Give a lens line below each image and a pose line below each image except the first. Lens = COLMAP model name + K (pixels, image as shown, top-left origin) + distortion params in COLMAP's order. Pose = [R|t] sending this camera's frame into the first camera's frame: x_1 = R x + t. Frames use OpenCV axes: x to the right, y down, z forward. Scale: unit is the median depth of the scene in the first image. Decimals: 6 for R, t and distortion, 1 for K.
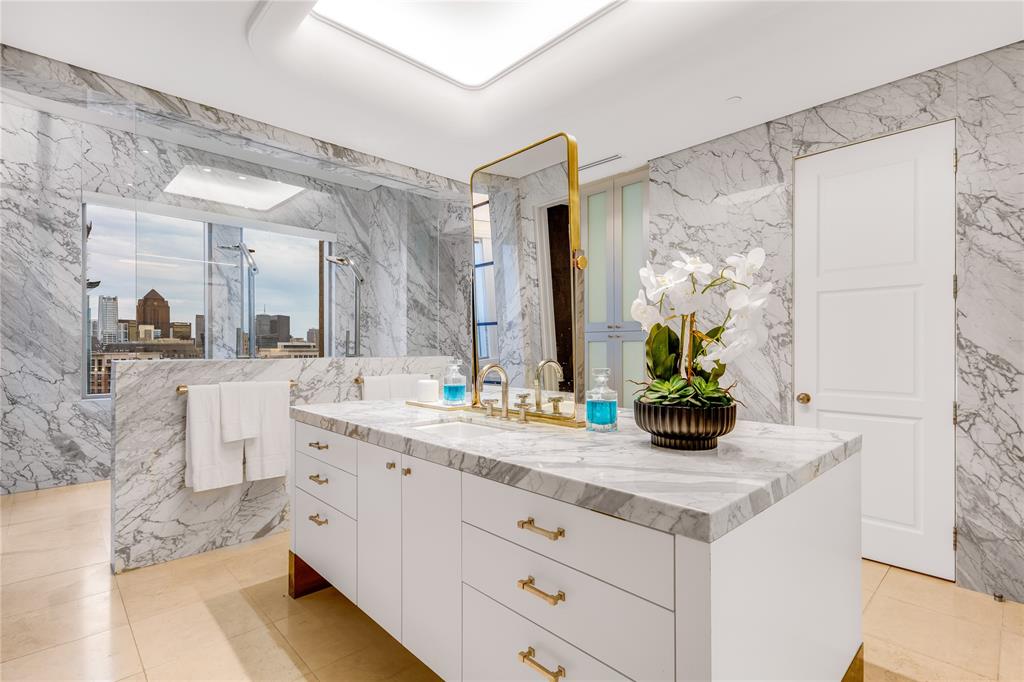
lens RADIAL K [[489.6, 0, 526.4], [0, 489.6, 344.2], [0, 0, 1]] dist [0.018588, -0.010512]
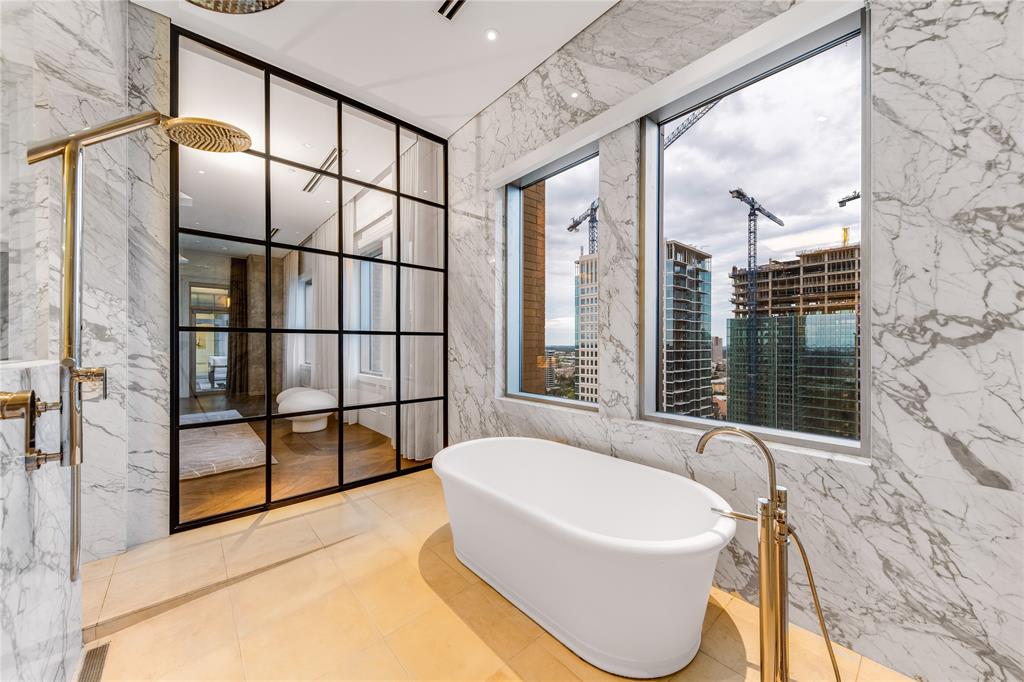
lens RADIAL K [[364.0, 0, 512.0], [0, 364.0, 341.0], [0, 0, 1]] dist [0.001360, -0.000083]
pose [[-0.058594, -0.007738, -0.998252, -0.208250], [0.005394, 0.999953, -0.008068, 0.010377], [0.998267, -0.005858, -0.058549, 1.097009]]
